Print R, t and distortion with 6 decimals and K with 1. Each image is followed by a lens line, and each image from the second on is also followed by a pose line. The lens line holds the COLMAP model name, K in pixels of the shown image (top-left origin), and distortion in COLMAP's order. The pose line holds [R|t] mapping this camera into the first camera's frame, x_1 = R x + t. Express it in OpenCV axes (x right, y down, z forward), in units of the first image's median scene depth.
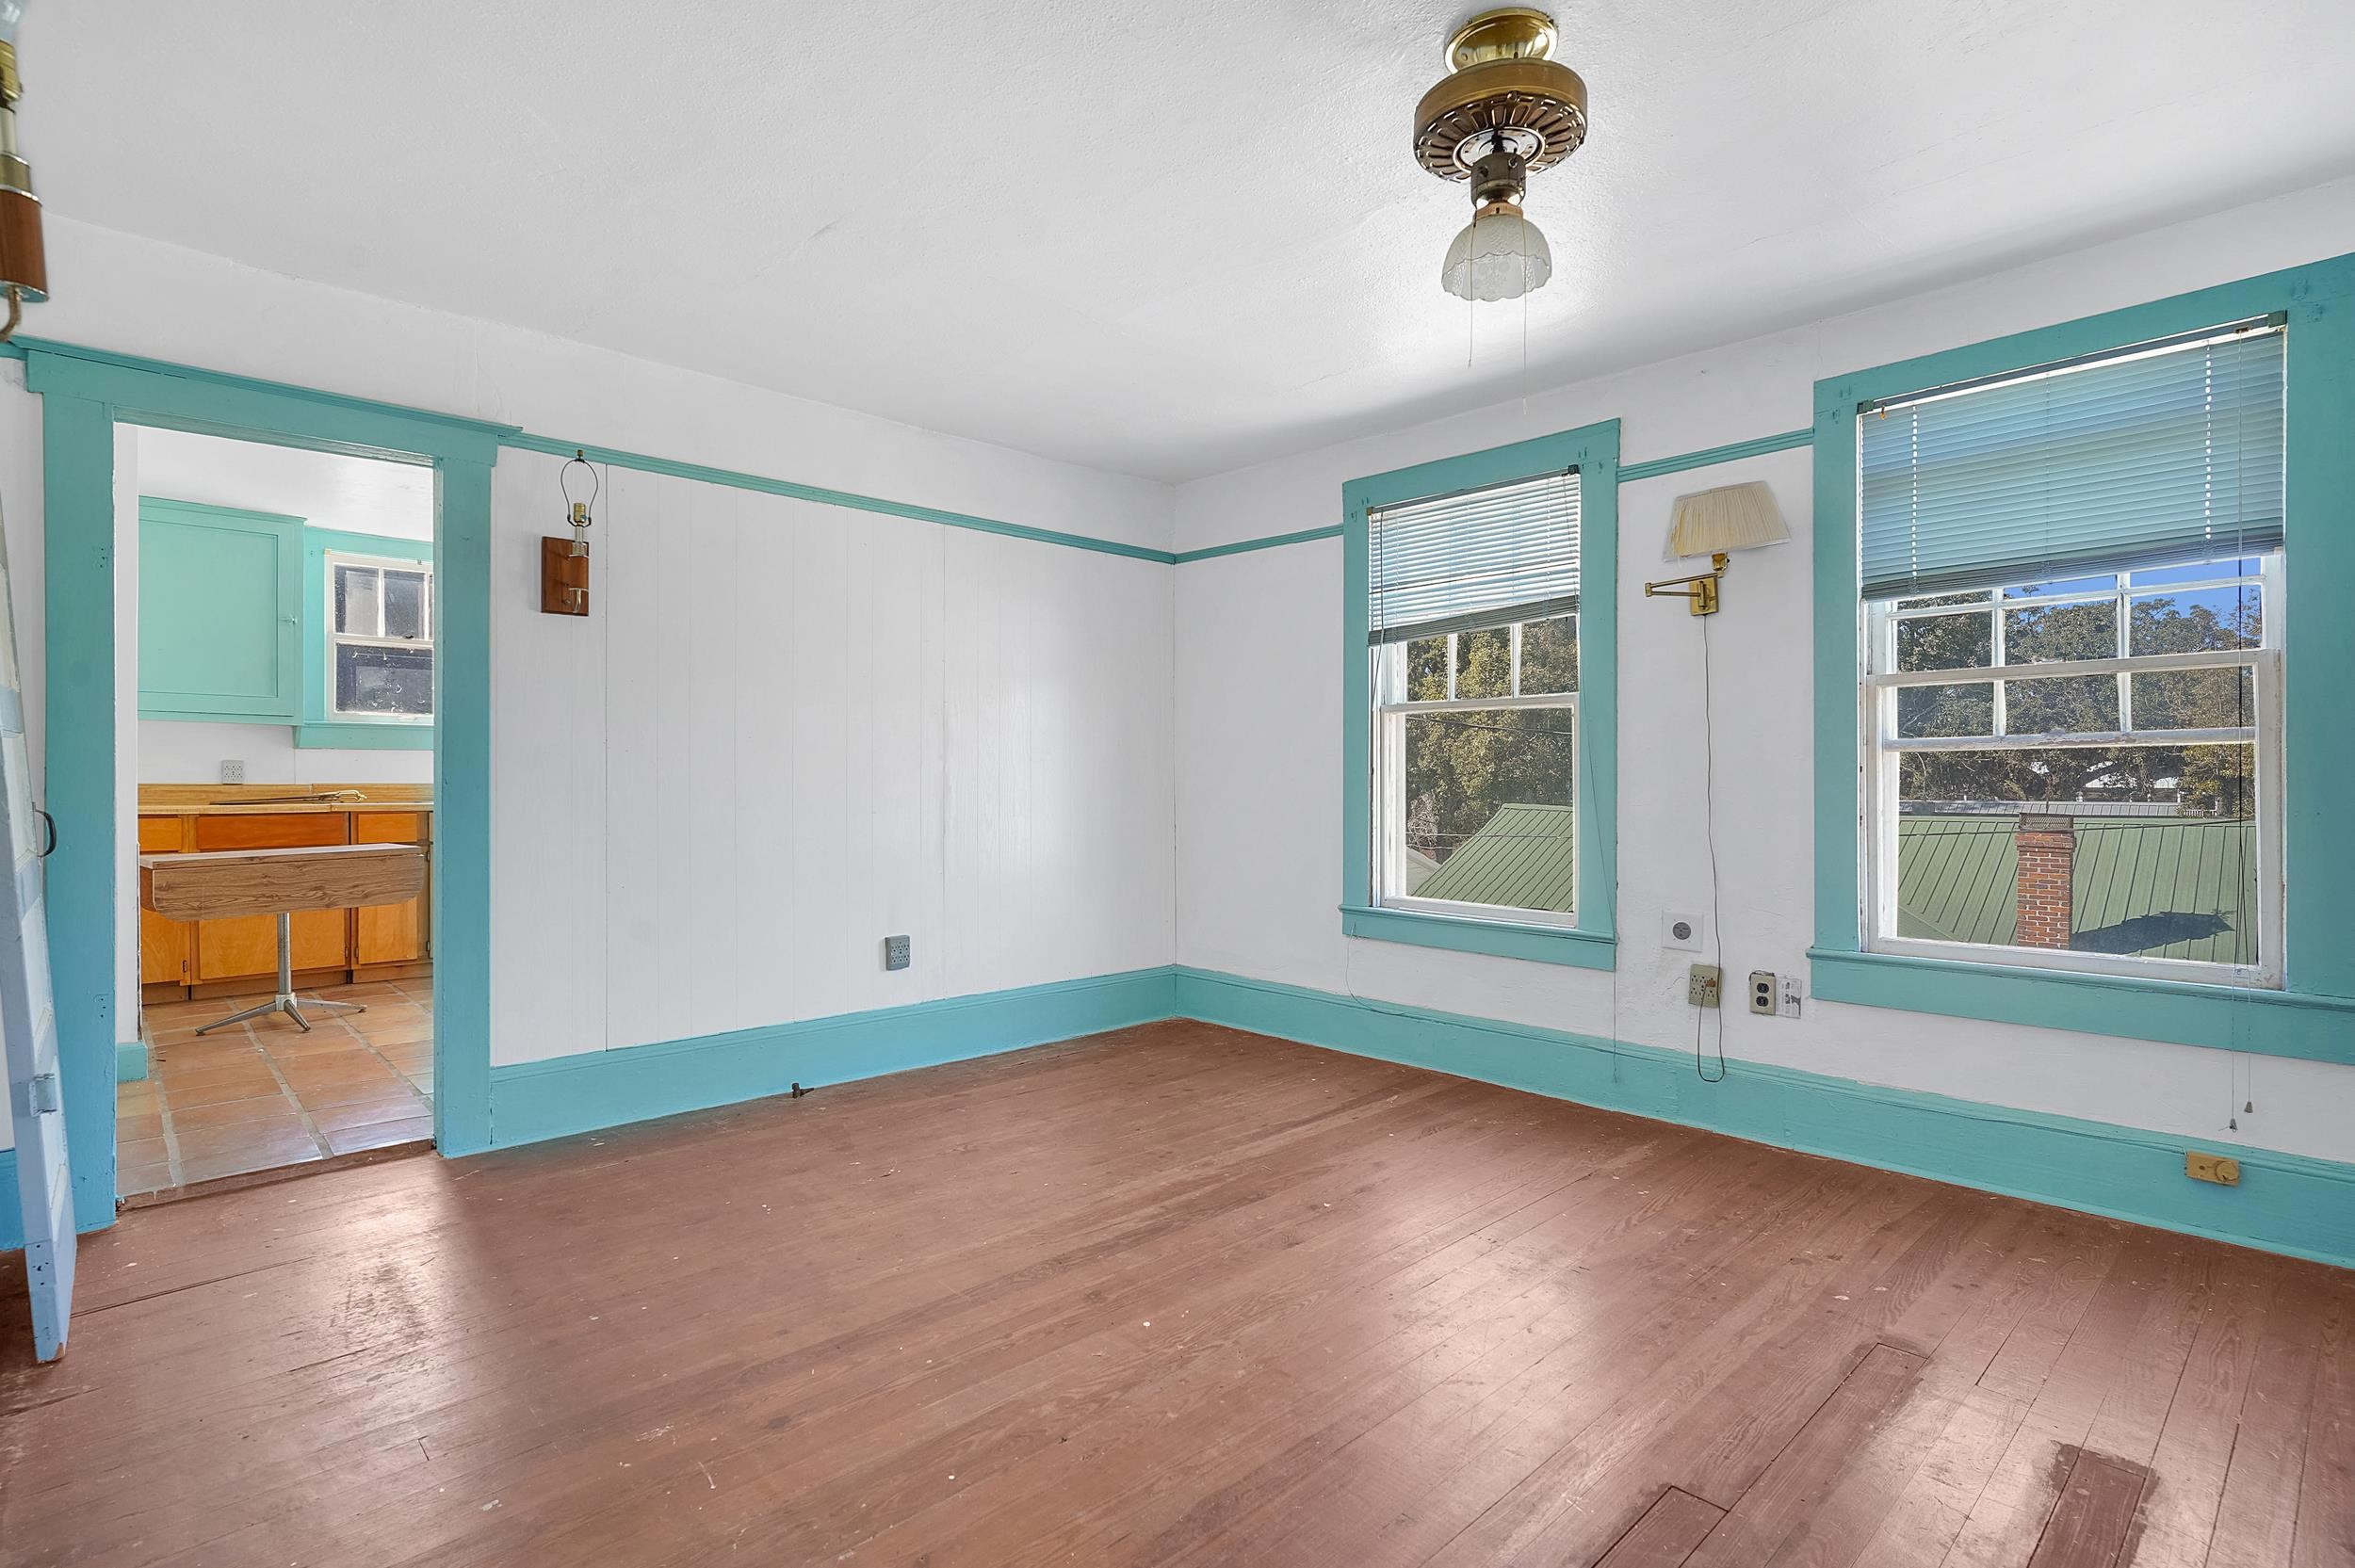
lens RADIAL K [[1141.7, 0, 1176.0], [0, 1141.7, 784.1], [0, 0, 1]] dist [-0.003795, 0.002778]
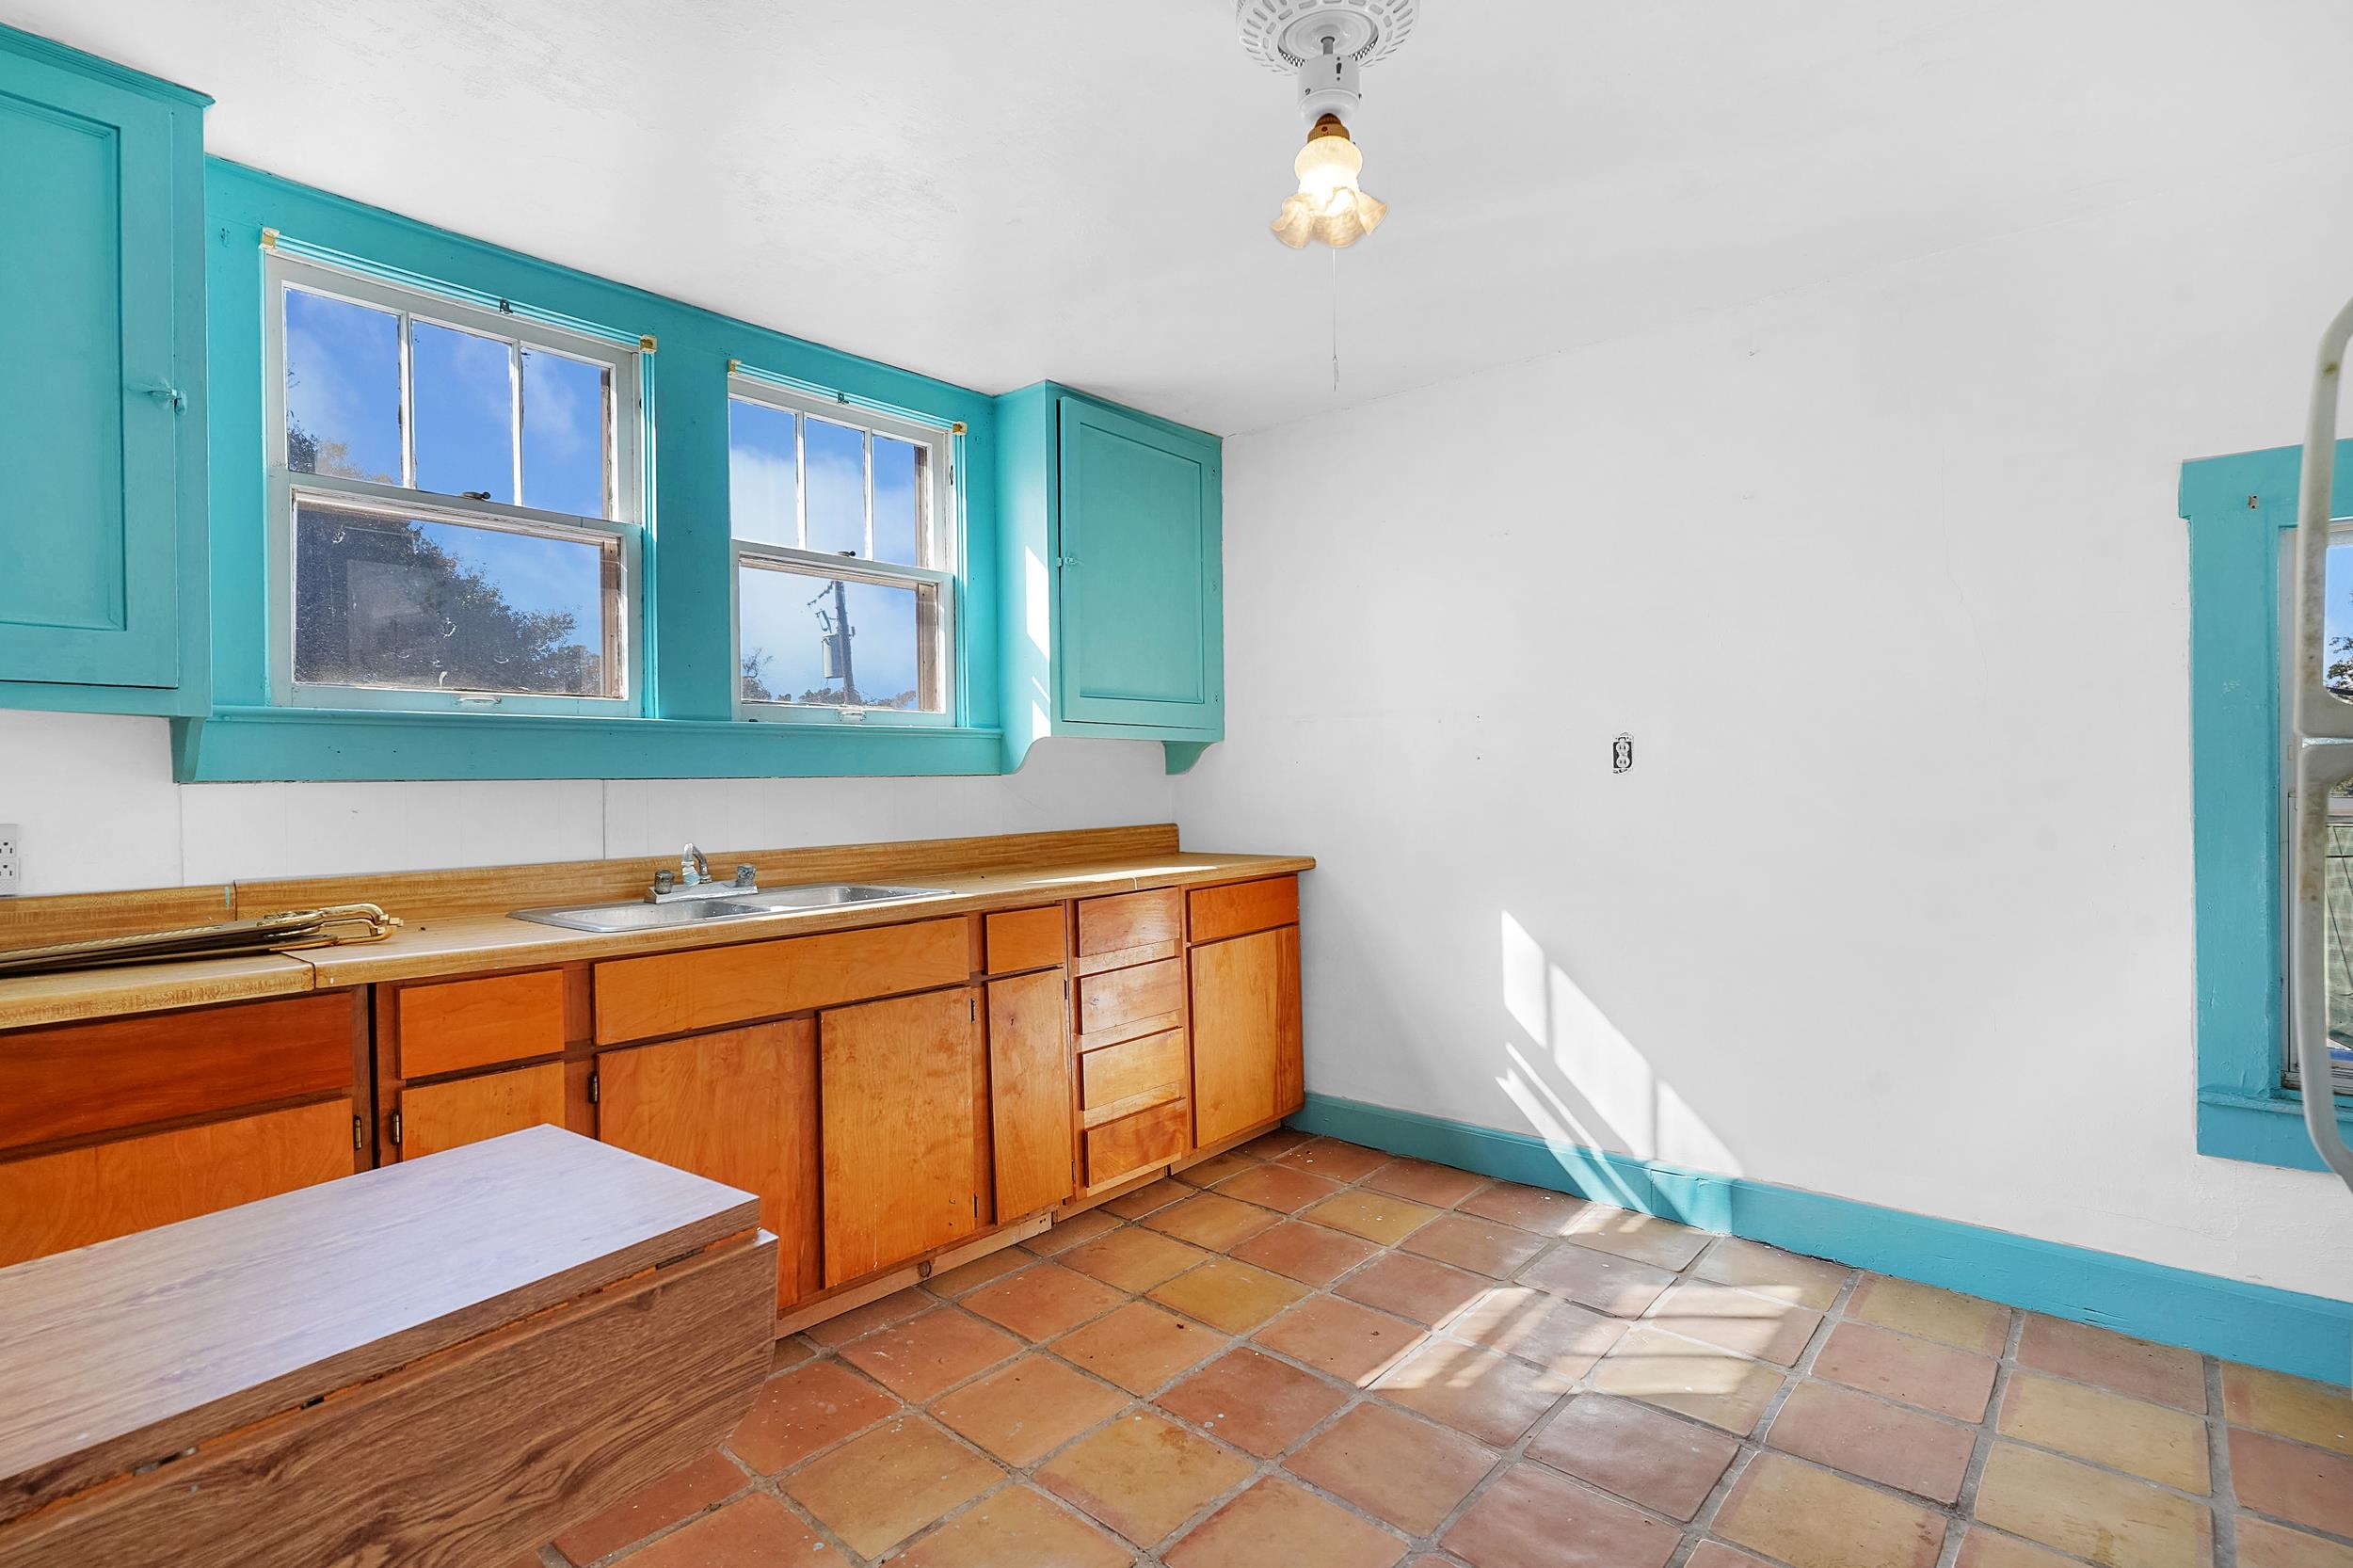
lens RADIAL K [[1140.9, 0, 1185.7], [0, 1140.9, 782.3], [0, 0, 1]] dist [-0.003795, 0.002778]
pose [[0.996360, -0.005269, 0.085084, -0.495172], [0.005229, 0.999986, 0.000695, -0.030042], [-0.085086, -0.000248, 0.996374, 0.624925]]
